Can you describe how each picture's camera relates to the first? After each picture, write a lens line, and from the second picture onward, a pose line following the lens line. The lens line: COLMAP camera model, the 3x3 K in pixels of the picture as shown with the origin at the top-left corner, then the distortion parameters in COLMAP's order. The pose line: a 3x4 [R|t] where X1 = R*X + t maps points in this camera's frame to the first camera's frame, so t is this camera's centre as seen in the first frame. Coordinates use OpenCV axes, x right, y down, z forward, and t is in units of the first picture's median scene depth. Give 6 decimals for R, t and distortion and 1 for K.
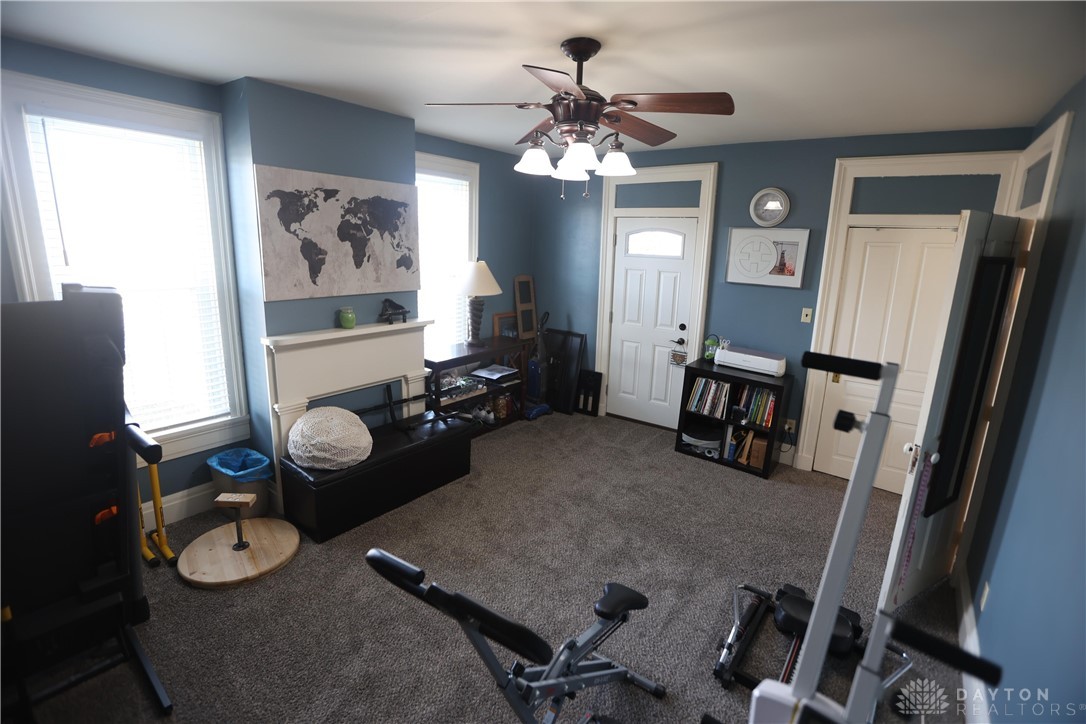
lens RADIAL K [[505.9, 0, 542.3], [0, 505.9, 356.5], [0, 0, 1]] dist [-0.001864, 0.000033]
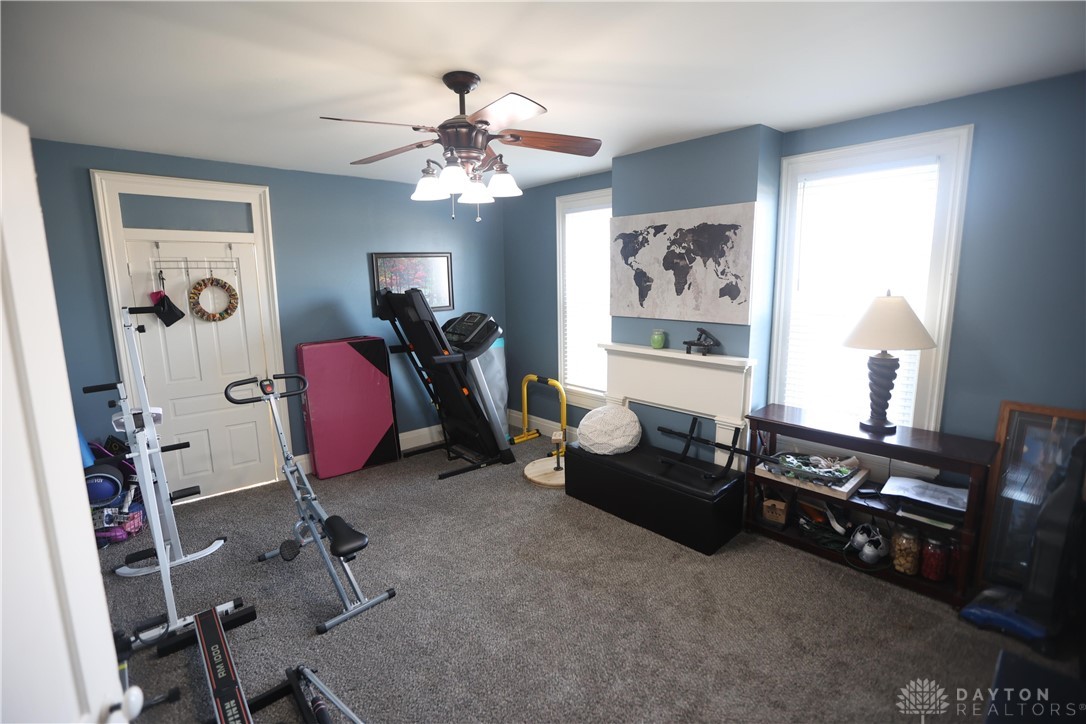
lens RADIAL K [[505.9, 0, 542.8], [0, 505.9, 360.6], [0, 0, 1]] dist [-0.001864, 0.000033]
pose [[-0.176182, 0.139400, -0.974437, 0.737788], [-0.214108, 0.960794, 0.176160, -0.171658], [0.960790, 0.239671, -0.139428, 0.924395]]
